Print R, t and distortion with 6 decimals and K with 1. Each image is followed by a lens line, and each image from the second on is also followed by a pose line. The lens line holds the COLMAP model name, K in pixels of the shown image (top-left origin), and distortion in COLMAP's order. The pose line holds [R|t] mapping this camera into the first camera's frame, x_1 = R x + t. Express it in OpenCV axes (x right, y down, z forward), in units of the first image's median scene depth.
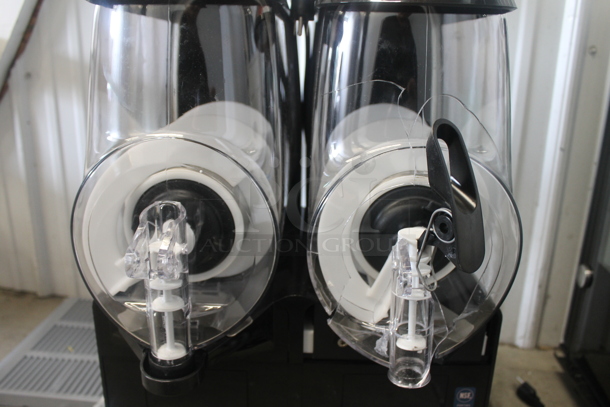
lens RADIAL K [[499.2, 0, 305.0], [0, 499.2, 203.5], [0, 0, 1]] dist [-0.138122, 0.093628]
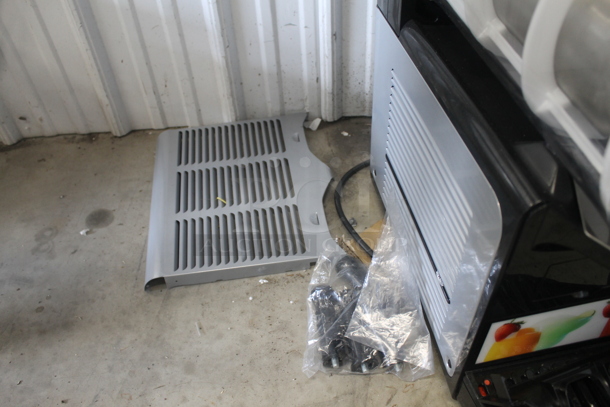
lens RADIAL K [[508.2, 0, 305.0], [0, 508.2, 203.5], [0, 0, 1]] dist [-0.164791, 0.126387]
pose [[0.980570, -0.184193, 0.067494, -0.442246], [0.126928, 0.858056, 0.497624, -0.119414], [-0.149572, -0.479388, 0.864763, 0.239049]]
